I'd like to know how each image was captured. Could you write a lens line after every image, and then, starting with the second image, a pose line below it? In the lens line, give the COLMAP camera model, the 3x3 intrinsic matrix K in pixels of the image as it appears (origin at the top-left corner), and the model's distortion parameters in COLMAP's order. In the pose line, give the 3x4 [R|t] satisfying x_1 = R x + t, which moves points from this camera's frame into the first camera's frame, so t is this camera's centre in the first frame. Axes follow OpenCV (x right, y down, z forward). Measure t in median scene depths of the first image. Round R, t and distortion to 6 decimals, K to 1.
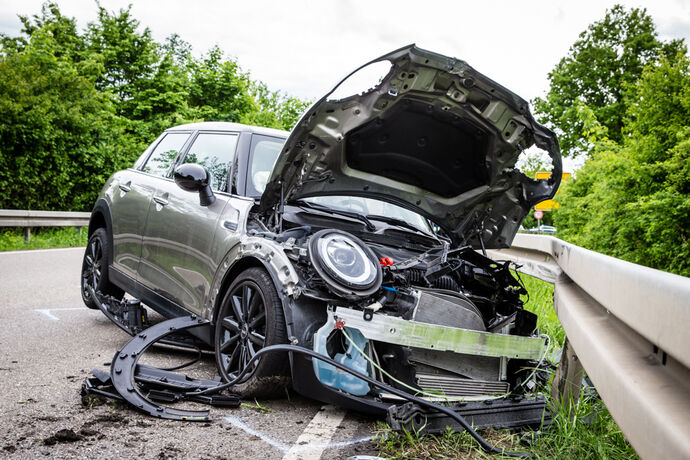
lens RADIAL K [[779.5, 0, 344.3], [0, 779.5, 230.7], [0, 0, 1]] dist [0.056766, 0.000000]
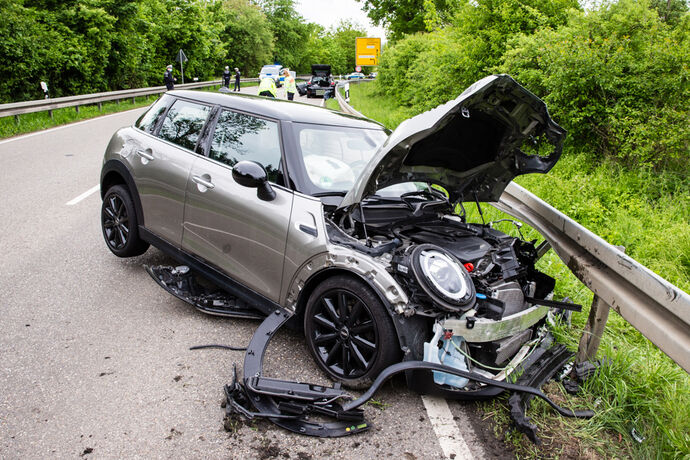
lens RADIAL K [[550.3, 0, 342.4], [0, 550.3, 195.0], [0, 0, 1]] dist [-0.062600, 0.006267]
pose [[0.961518, -0.090924, 0.259260, -0.317937], [0.026496, 0.969940, 0.241899, -0.258411], [-0.273461, -0.225720, 0.935024, 0.296471]]
